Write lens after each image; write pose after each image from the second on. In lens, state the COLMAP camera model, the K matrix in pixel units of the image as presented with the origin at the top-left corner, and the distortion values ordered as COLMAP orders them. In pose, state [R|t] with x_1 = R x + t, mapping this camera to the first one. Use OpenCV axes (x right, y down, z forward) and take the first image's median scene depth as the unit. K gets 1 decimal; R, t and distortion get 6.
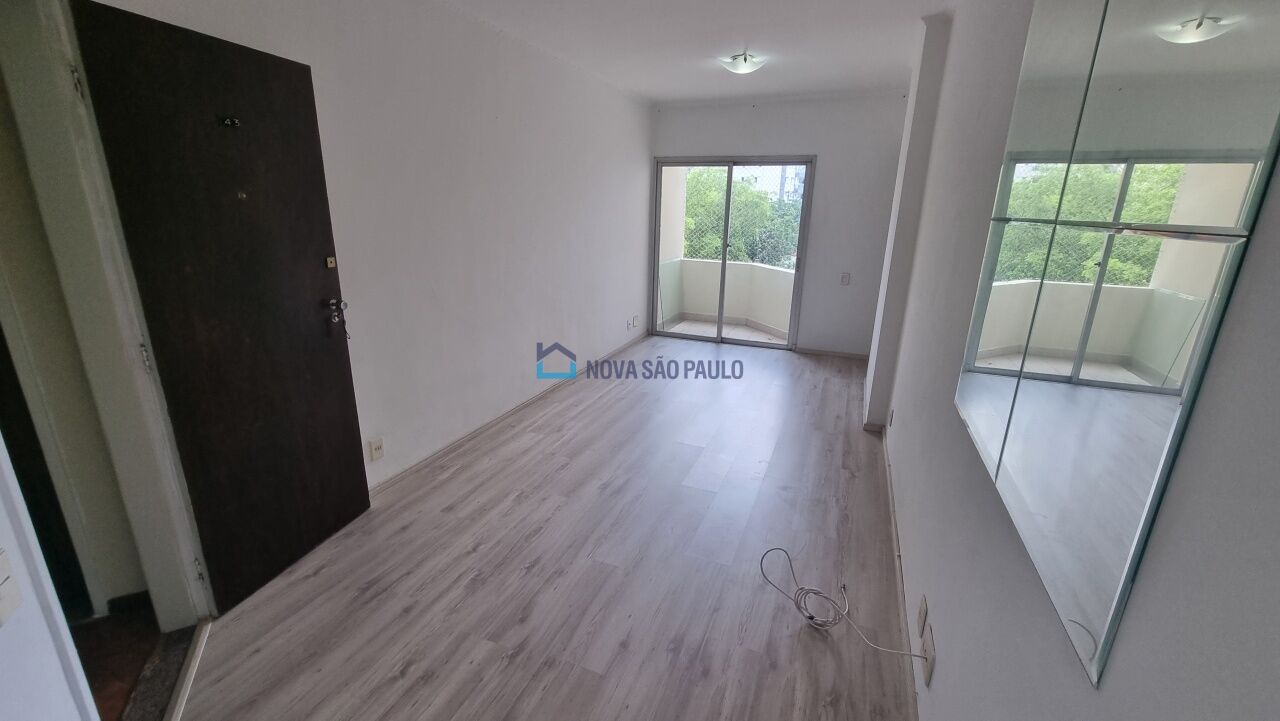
lens RADIAL K [[534.0, 0, 640.0], [0, 534.0, 360.5], [0, 0, 1]] dist [-0.010008, 0.000057]
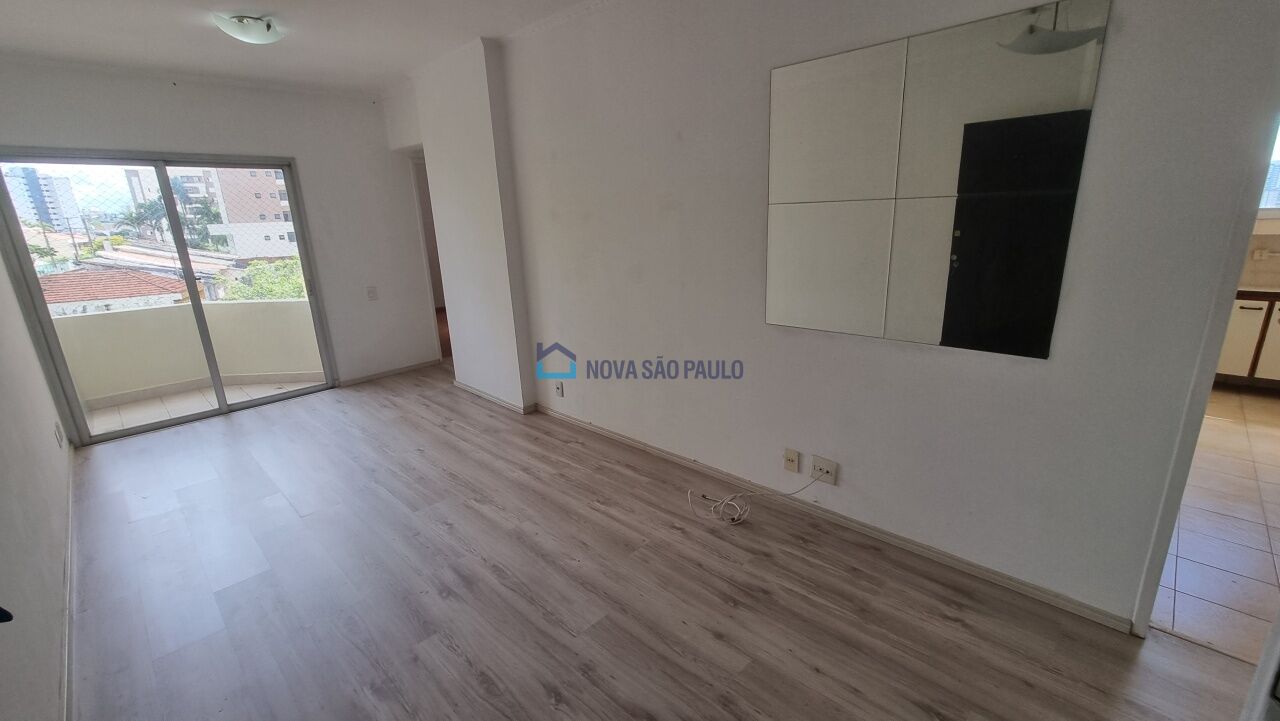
lens RADIAL K [[526.0, 0, 654.1], [0, 526.0, 358.8], [0, 0, 1]] dist [0.001657, 0.000243]
pose [[0.362465, -0.279419, 0.889126, -0.452766], [0.299882, 0.938233, 0.172600, -0.092494], [-0.882434, 0.204071, 0.423869, 0.323143]]
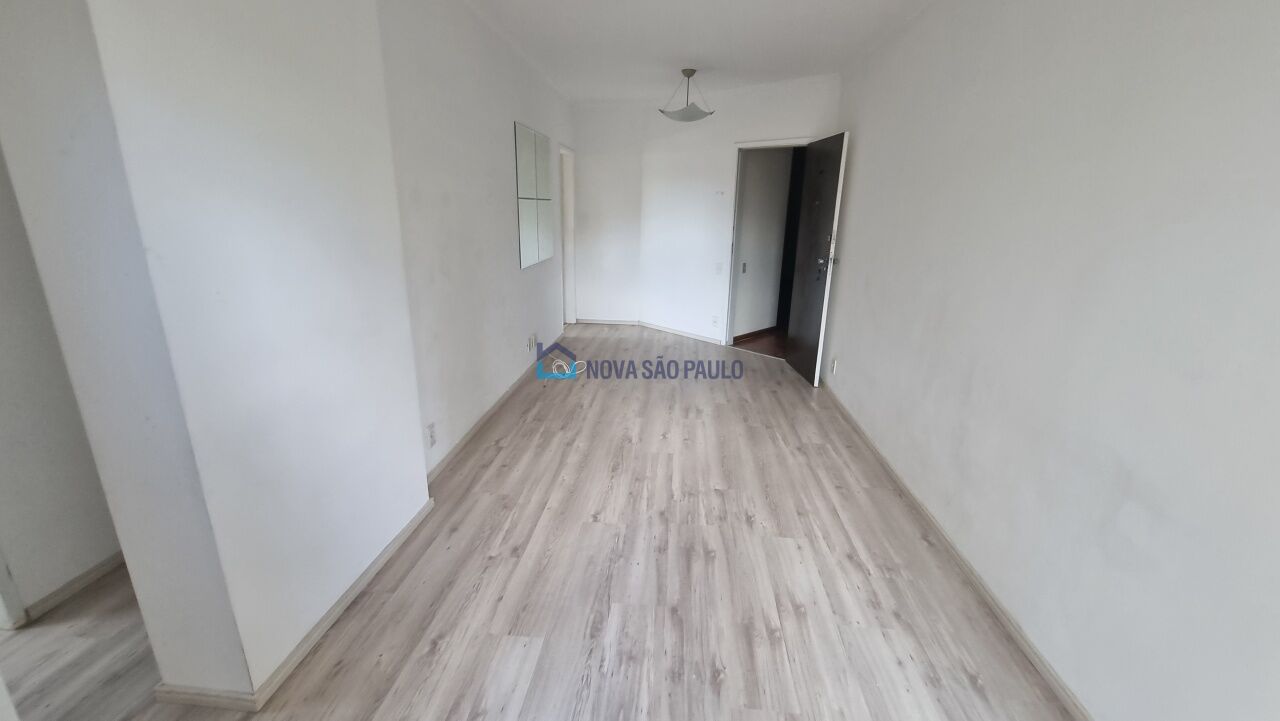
lens RADIAL K [[534.0, 0, 640.0], [0, 534.0, 360.5], [0, 0, 1]] dist [-0.010008, 0.000057]
pose [[-0.954917, 0.041604, -0.293942, 0.401315], [-0.122650, 0.846393, 0.518243, -0.472760], [0.270351, 0.530931, -0.803133, 1.708514]]
